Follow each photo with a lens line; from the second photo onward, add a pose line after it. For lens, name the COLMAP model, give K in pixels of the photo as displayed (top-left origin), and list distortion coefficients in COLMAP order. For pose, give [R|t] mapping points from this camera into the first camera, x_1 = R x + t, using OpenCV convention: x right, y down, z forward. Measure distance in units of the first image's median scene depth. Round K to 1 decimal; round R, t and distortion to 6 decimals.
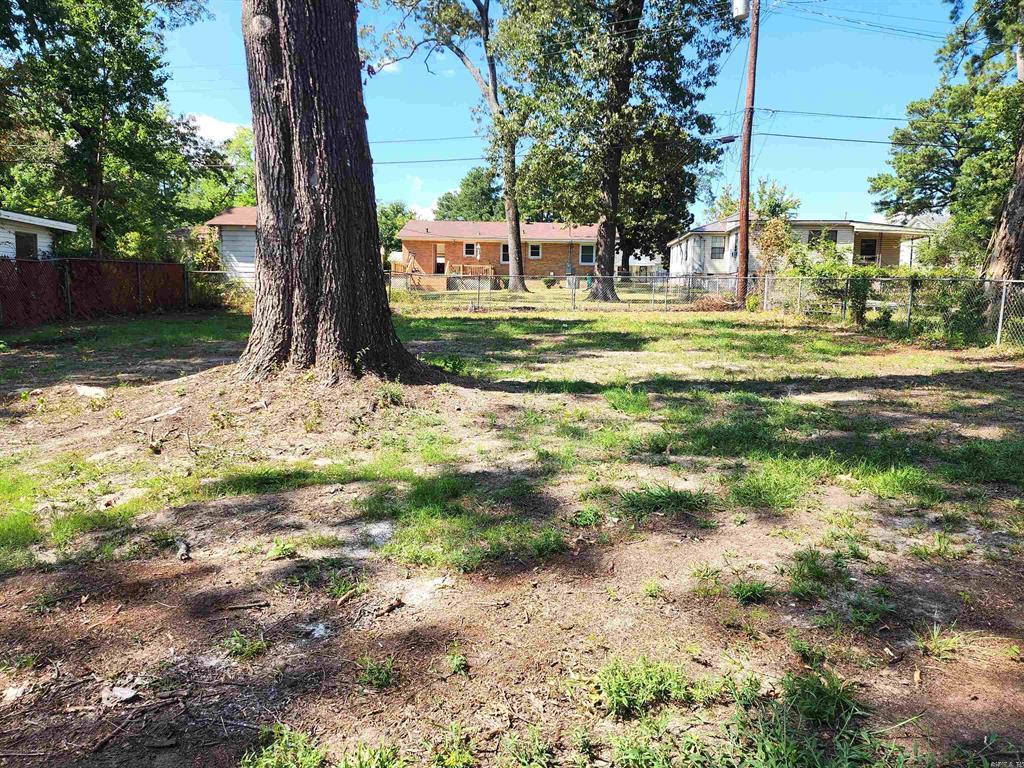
lens RADIAL K [[676.0, 0, 512.0], [0, 676.0, 384.0], [0, 0, 1]] dist [0.113616, -0.111025]
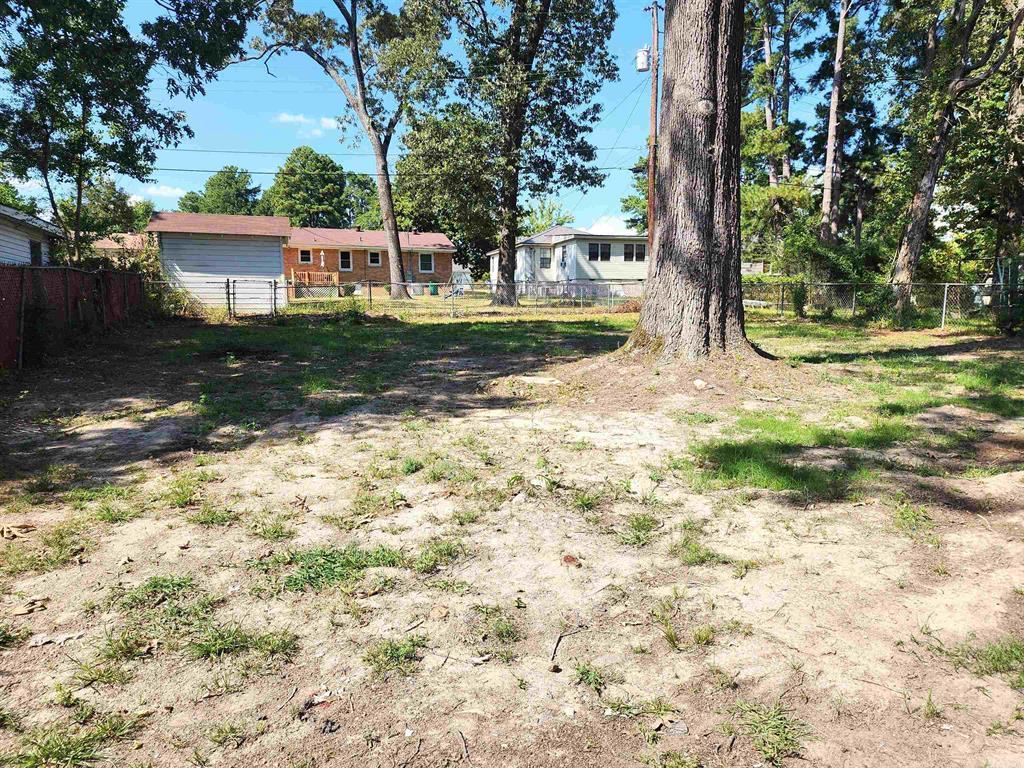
lens RADIAL K [[676.0, 0, 512.0], [0, 676.0, 384.0], [0, 0, 1]] dist [0.113616, -0.111025]
pose [[0.940204, -0.057589, 0.335707, -0.187355], [0.061069, 0.998134, 0.000189, 0.002605], [-0.335091, 0.020324, 0.941966, -0.025844]]
